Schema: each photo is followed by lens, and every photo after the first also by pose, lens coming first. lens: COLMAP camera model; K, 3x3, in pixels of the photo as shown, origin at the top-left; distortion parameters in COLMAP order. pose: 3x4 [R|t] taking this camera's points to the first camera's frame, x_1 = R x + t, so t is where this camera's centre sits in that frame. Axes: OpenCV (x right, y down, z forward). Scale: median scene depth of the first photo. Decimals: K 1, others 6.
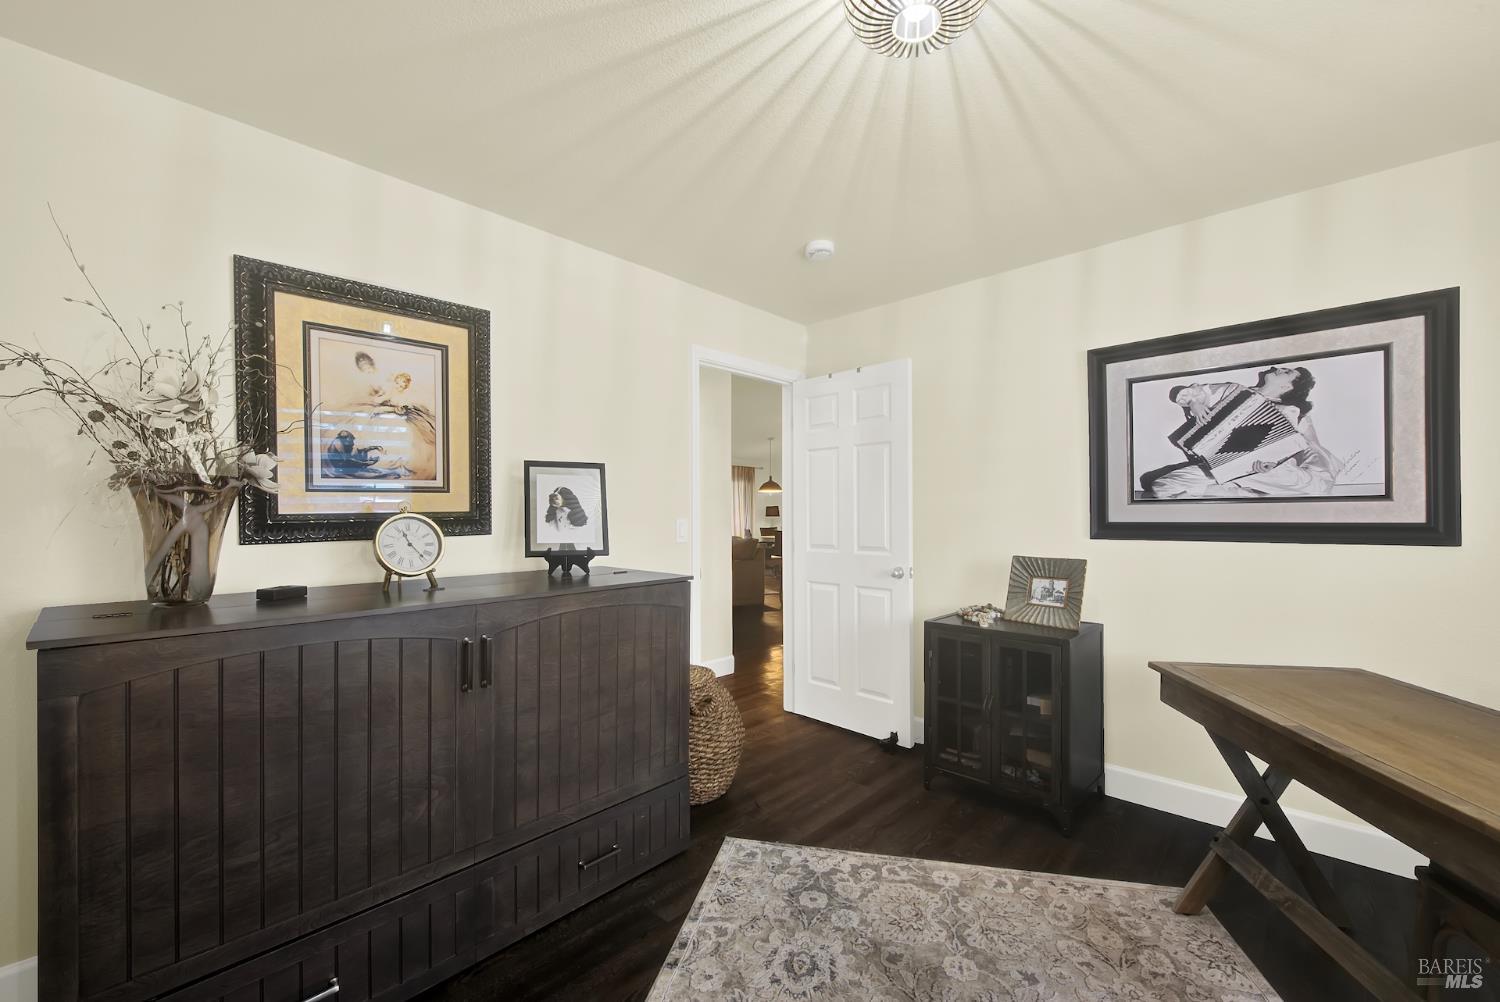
lens RADIAL K [[614.0, 0, 748.8], [0, 614.0, 507.2], [0, 0, 1]] dist [0.000163, -0.000097]
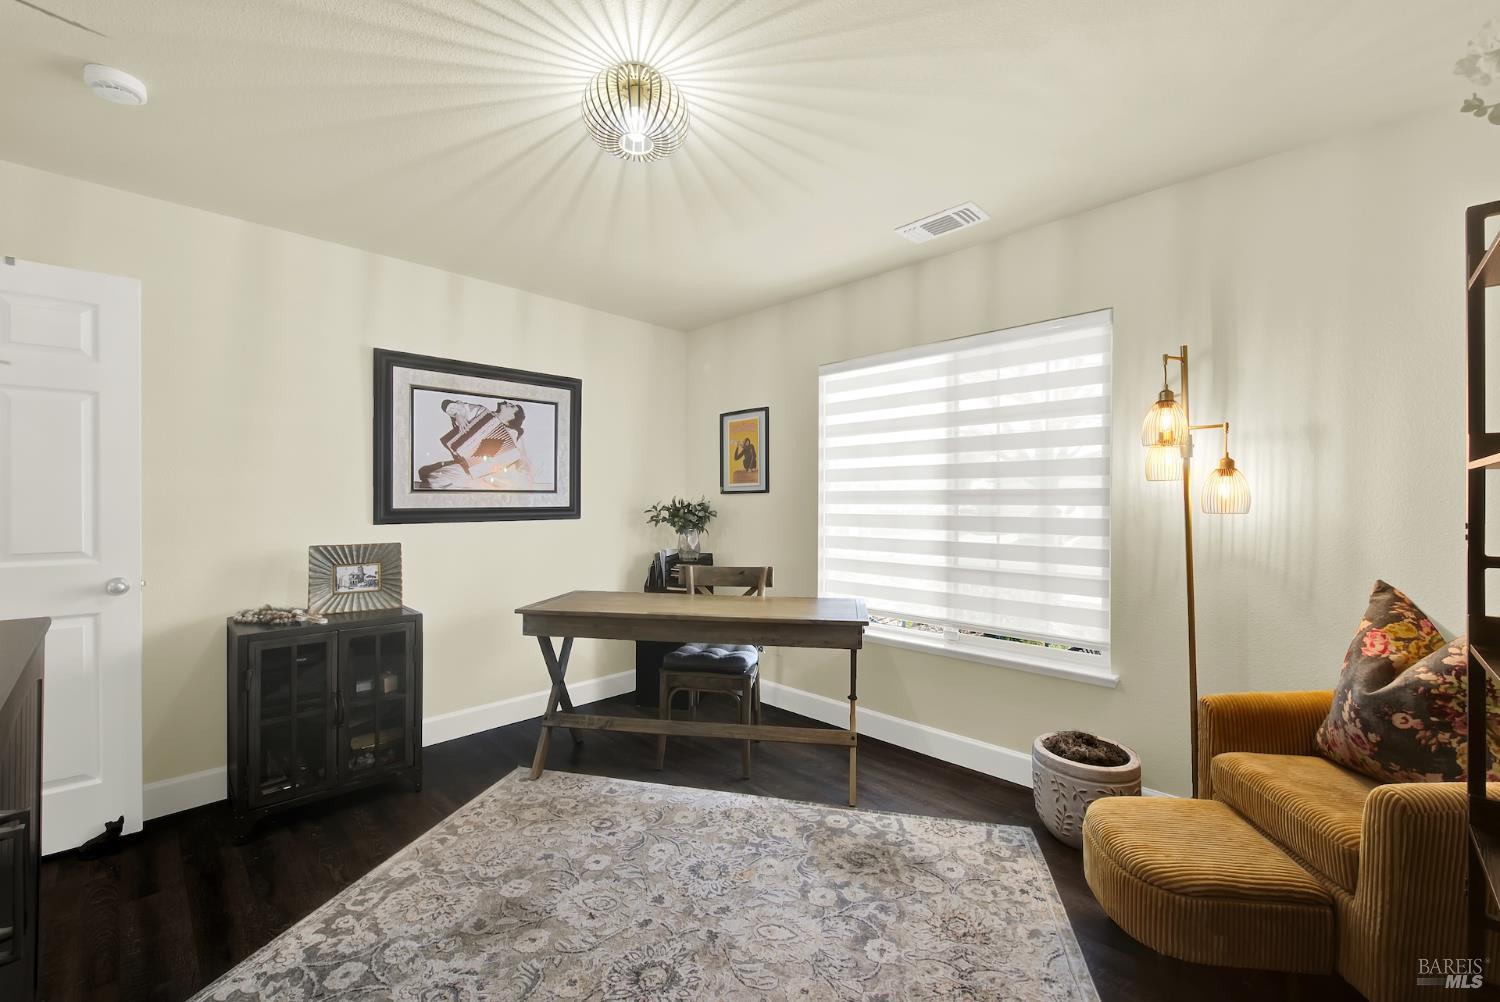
lens RADIAL K [[611.1, 0, 748.8], [0, 611.1, 495.2], [0, 0, 1]] dist [-0.000926, -0.000347]
pose [[0.025677, 0.013664, 0.999577, -0.551974], [-0.008477, 0.999874, -0.013450, 0.010396], [-0.999634, -0.008128, 0.025789, 0.361556]]
